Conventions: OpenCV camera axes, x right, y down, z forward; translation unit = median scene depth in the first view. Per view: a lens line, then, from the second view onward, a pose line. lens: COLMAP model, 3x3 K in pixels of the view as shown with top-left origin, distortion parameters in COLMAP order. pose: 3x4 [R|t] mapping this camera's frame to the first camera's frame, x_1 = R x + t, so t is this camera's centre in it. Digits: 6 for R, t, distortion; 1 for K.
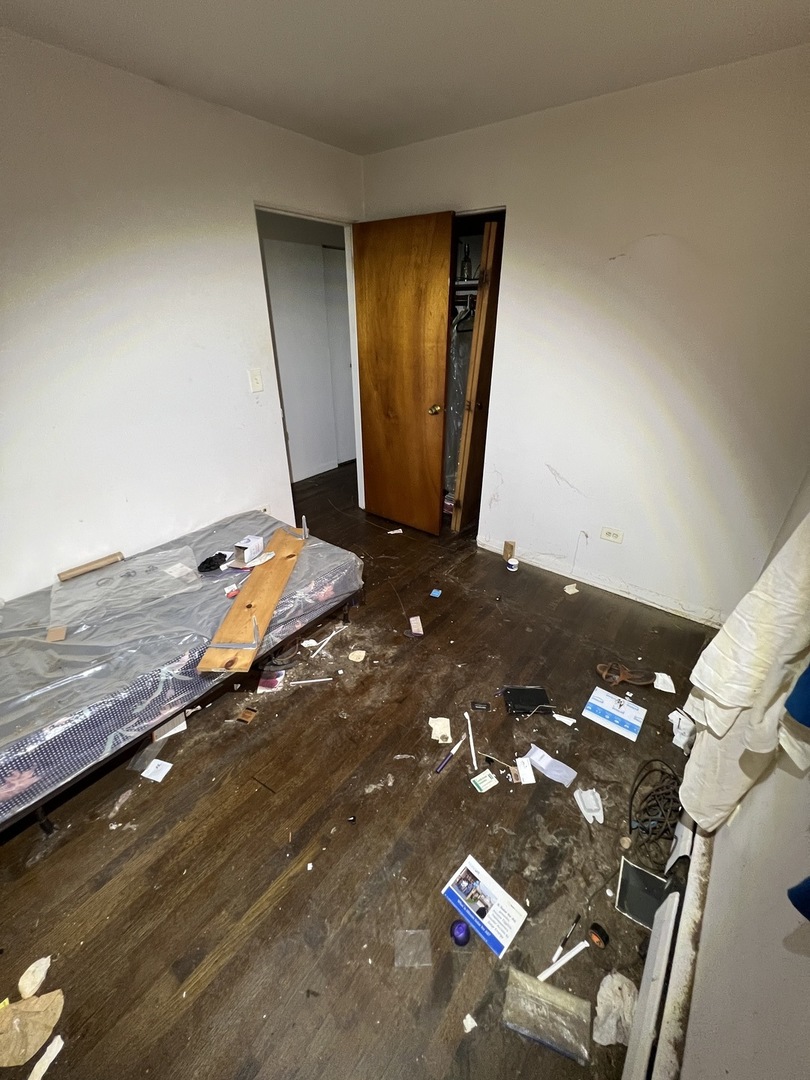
lens RADIAL K [[436.6, 0, 404.6], [0, 436.6, 540.1], [0, 0, 1]] dist [-0.003375, -0.000237]
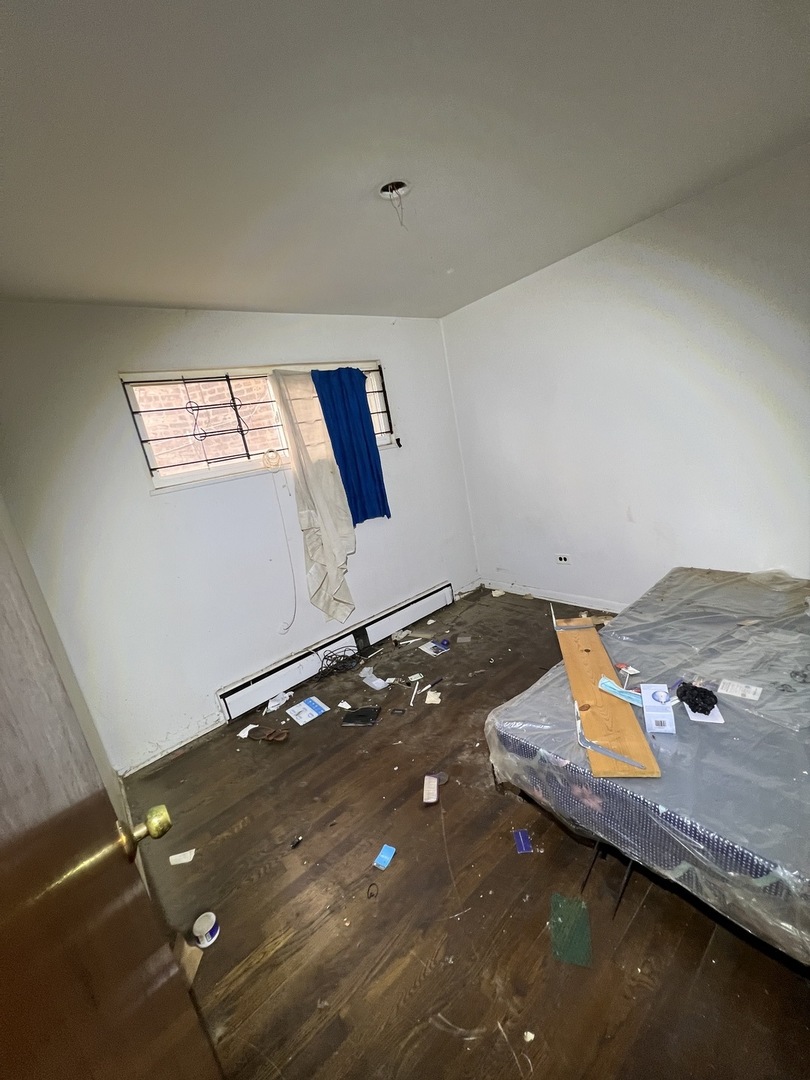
lens RADIAL K [[436.6, 0, 405.5], [0, 436.6, 540.9], [0, 0, 1]] dist [-0.003375, -0.000237]
pose [[-0.967323, 0.103260, 0.231566, -0.203082], [0.230644, 0.737694, 0.634517, -0.827649], [-0.105304, 0.667192, -0.737405, 1.663000]]
